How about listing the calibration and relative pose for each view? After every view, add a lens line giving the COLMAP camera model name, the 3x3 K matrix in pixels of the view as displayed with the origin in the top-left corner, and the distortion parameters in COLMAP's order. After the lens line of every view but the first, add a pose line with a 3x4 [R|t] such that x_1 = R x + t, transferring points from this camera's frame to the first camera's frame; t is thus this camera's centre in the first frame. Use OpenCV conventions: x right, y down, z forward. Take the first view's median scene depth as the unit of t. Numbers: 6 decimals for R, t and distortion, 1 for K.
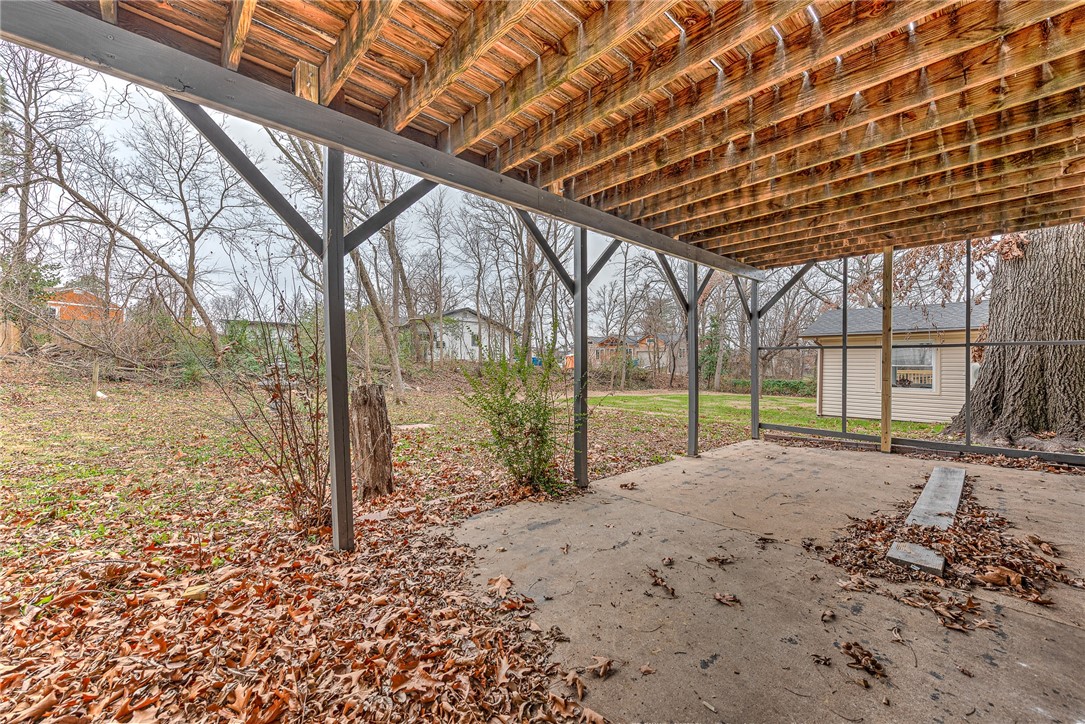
lens RADIAL K [[435.7, 0, 545.9], [0, 435.7, 365.1], [0, 0, 1]] dist [0.007950, -0.001370]
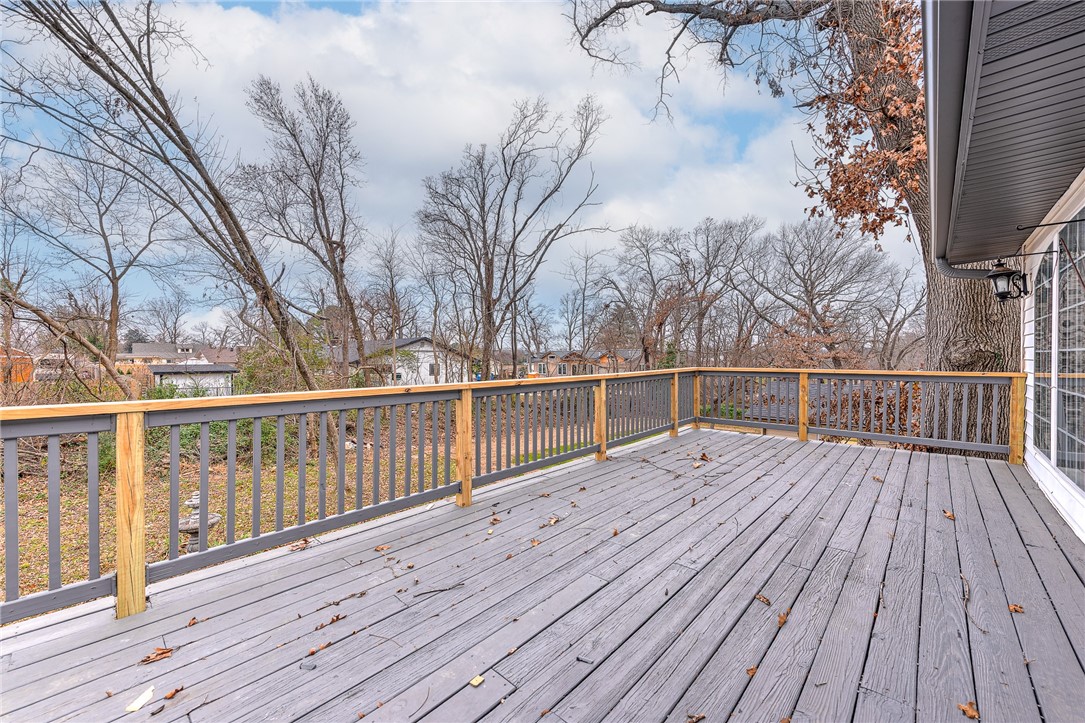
lens RADIAL K [[435.7, 0, 547.7], [0, 435.7, 359.4], [0, 0, 1]] dist [0.007950, -0.001370]
pose [[0.996653, -0.003574, 0.081666, 0.016915], [0.002956, 0.999966, 0.007691, -0.103406], [-0.081691, -0.007424, 0.996630, 0.007901]]
